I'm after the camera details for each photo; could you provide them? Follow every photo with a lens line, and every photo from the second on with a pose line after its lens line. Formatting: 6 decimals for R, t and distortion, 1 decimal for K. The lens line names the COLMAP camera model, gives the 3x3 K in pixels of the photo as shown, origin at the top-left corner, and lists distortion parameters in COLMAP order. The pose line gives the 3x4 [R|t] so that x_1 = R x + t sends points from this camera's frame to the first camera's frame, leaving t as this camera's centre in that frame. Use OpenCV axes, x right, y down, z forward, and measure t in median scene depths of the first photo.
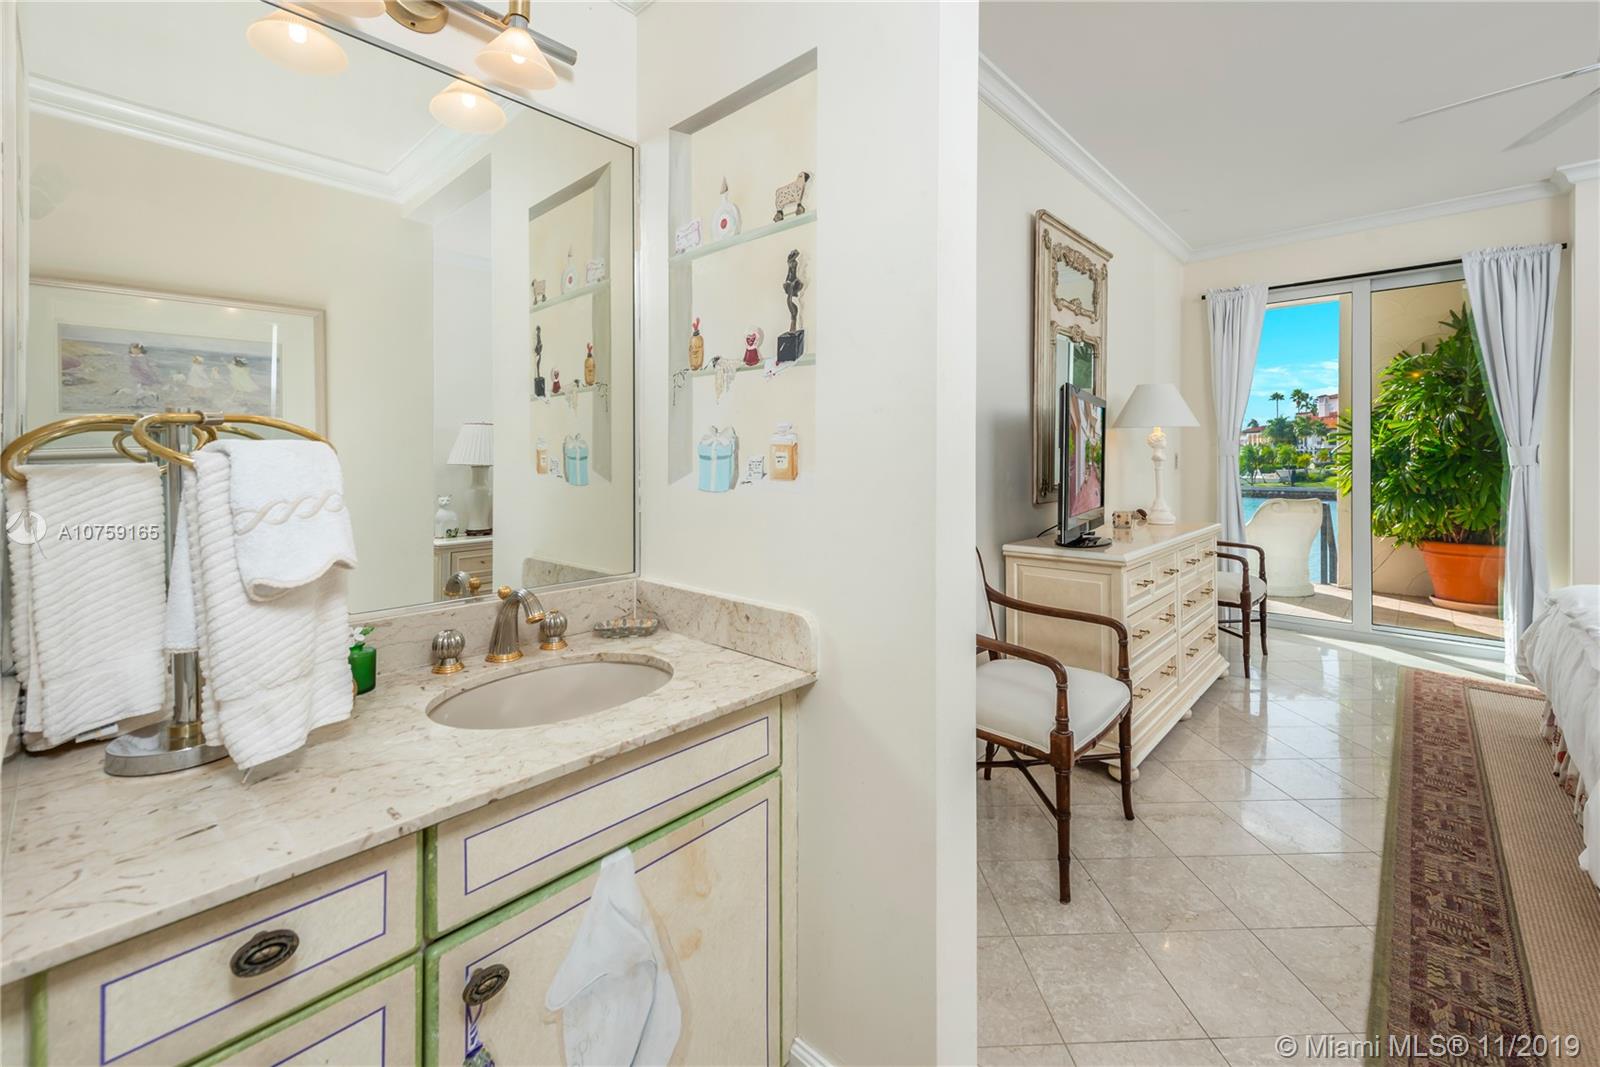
lens RADIAL K [[645.3, 0, 807.5], [0, 645.3, 470.9], [0, 0, 1]] dist [0.022257, -0.007111]
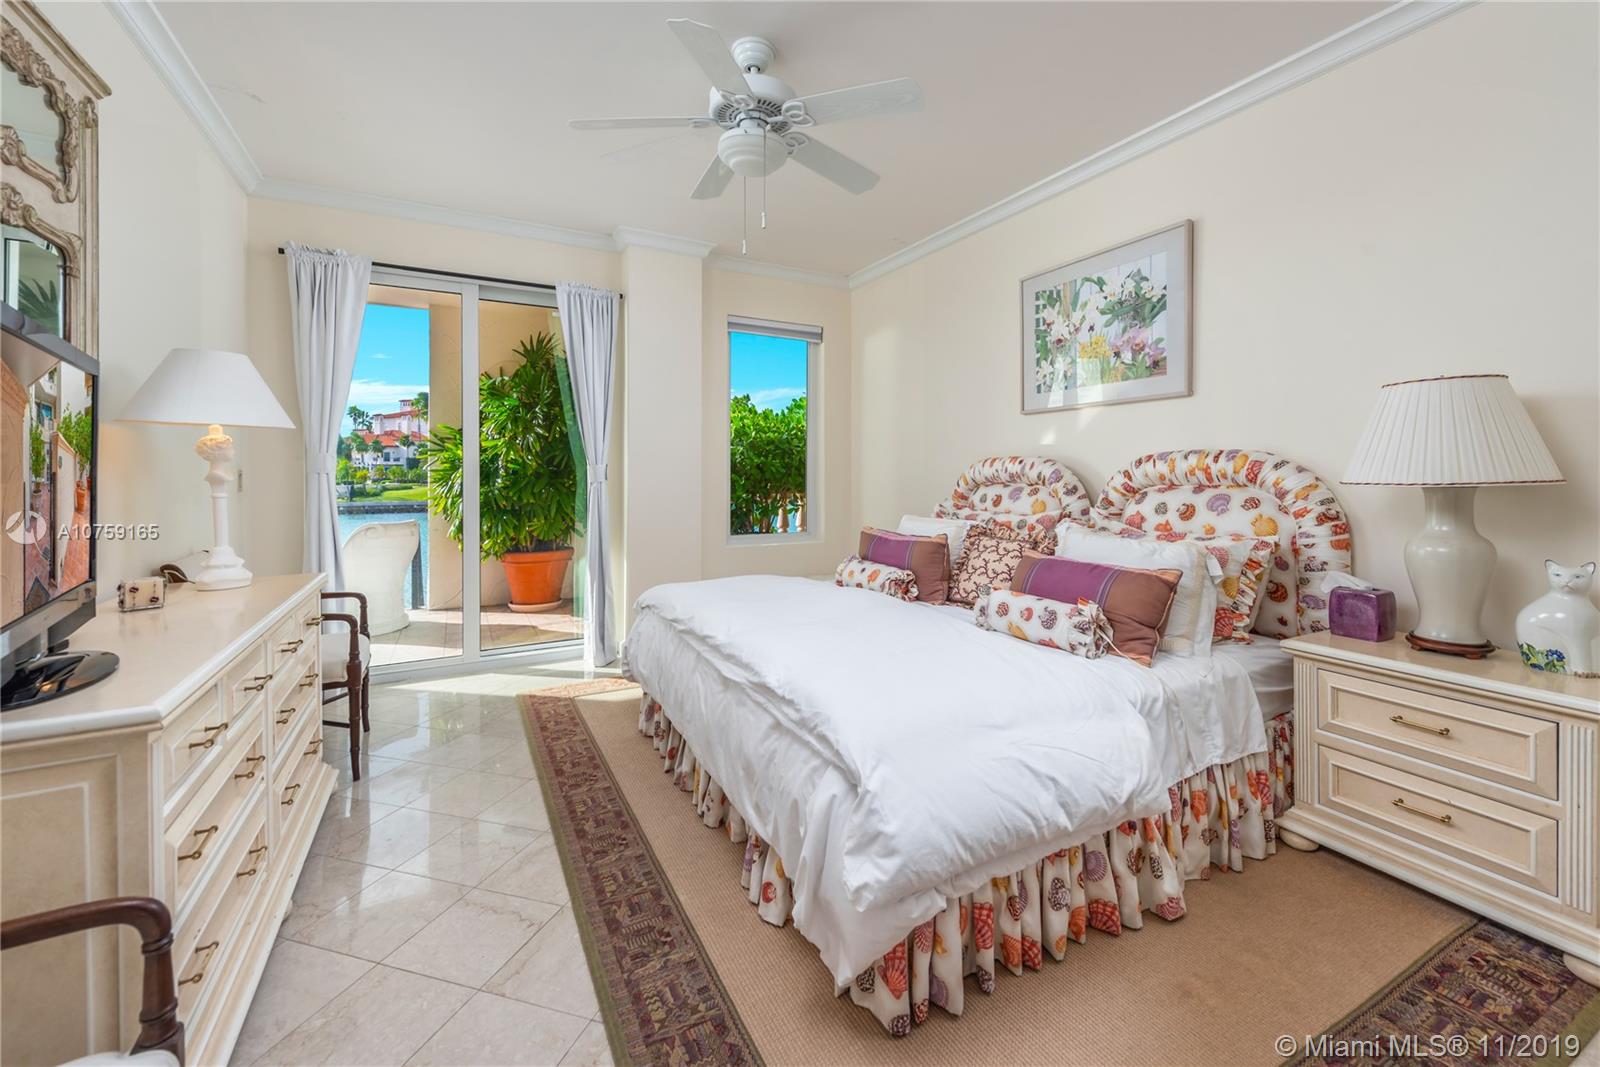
lens RADIAL K [[645.3, 0, 807.5], [0, 645.3, 470.9], [0, 0, 1]] dist [0.022257, -0.007111]
pose [[0.311718, 0.002242, 0.950172, 0.108994], [0.020362, 0.999752, -0.009039, -0.007831], [-0.949956, 0.022165, 0.311595, 0.235243]]
